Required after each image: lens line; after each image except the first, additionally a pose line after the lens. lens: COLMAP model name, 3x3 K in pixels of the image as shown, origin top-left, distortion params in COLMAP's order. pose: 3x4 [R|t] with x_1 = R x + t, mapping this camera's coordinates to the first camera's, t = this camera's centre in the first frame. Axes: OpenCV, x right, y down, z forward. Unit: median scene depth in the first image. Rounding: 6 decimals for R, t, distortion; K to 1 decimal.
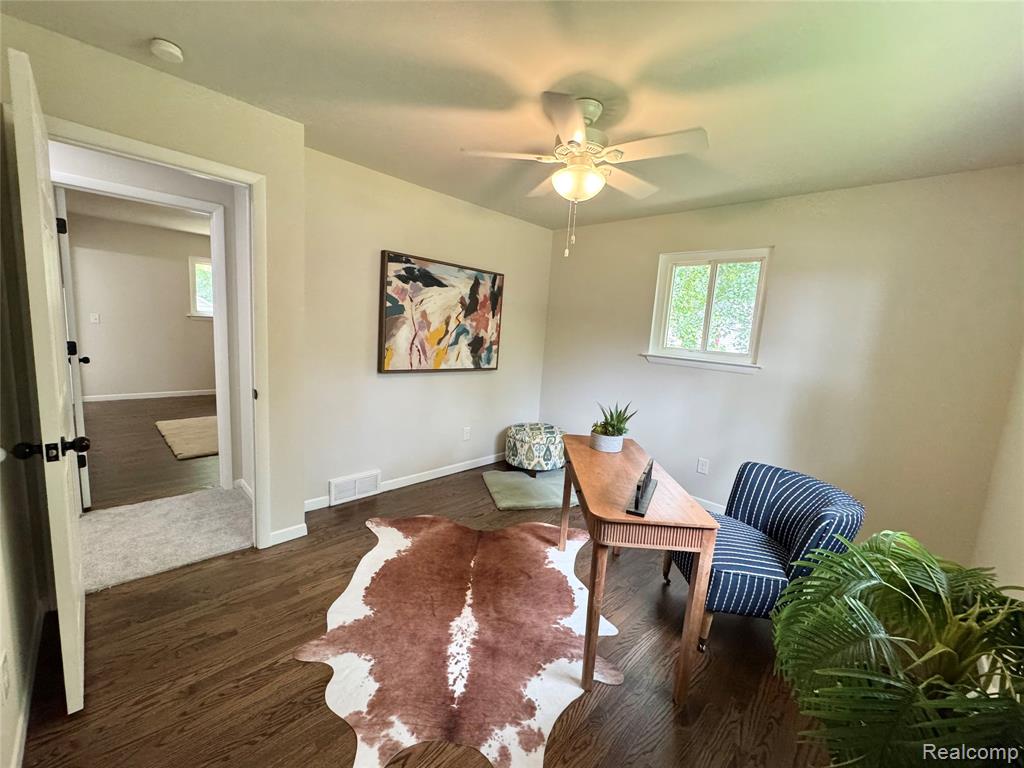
lens RADIAL K [[409.3, 0, 513.0], [0, 409.3, 383.5], [0, 0, 1]] dist [-0.002412, 0.000512]
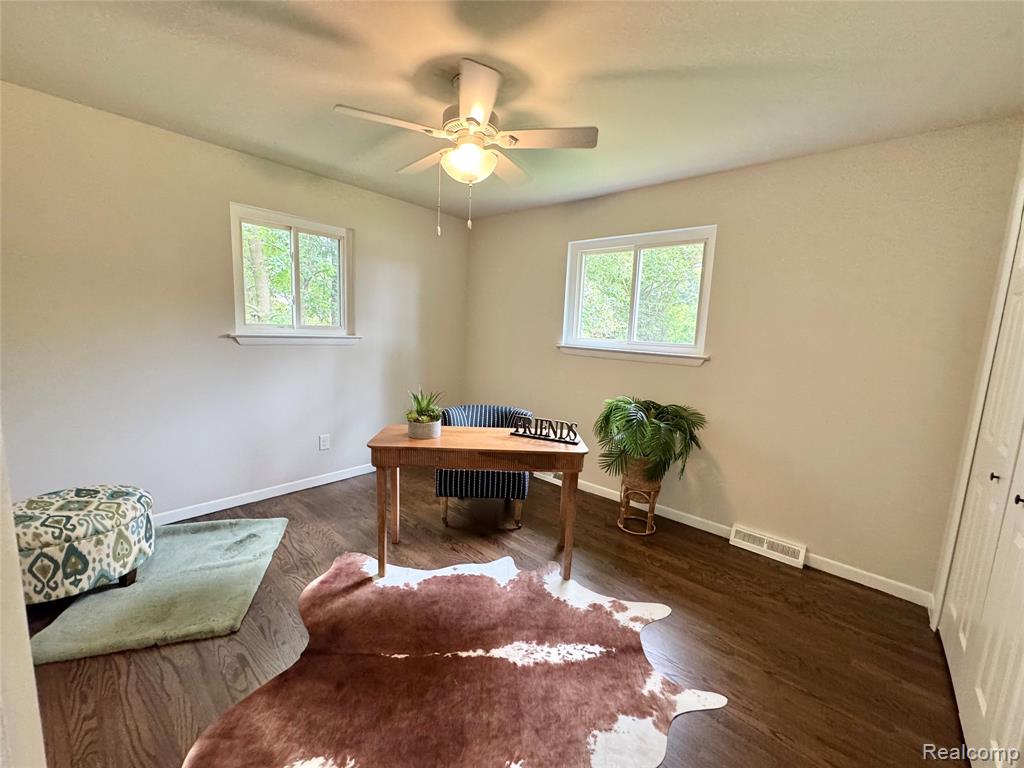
lens RADIAL K [[409.3, 0, 513.0], [0, 409.3, 383.5], [0, 0, 1]] dist [-0.002412, 0.000512]
pose [[-0.053166, -0.209059, 0.976457, -0.934123], [0.087366, 0.973116, 0.213101, -0.201009], [-0.994757, 0.096639, -0.033472, 1.043837]]
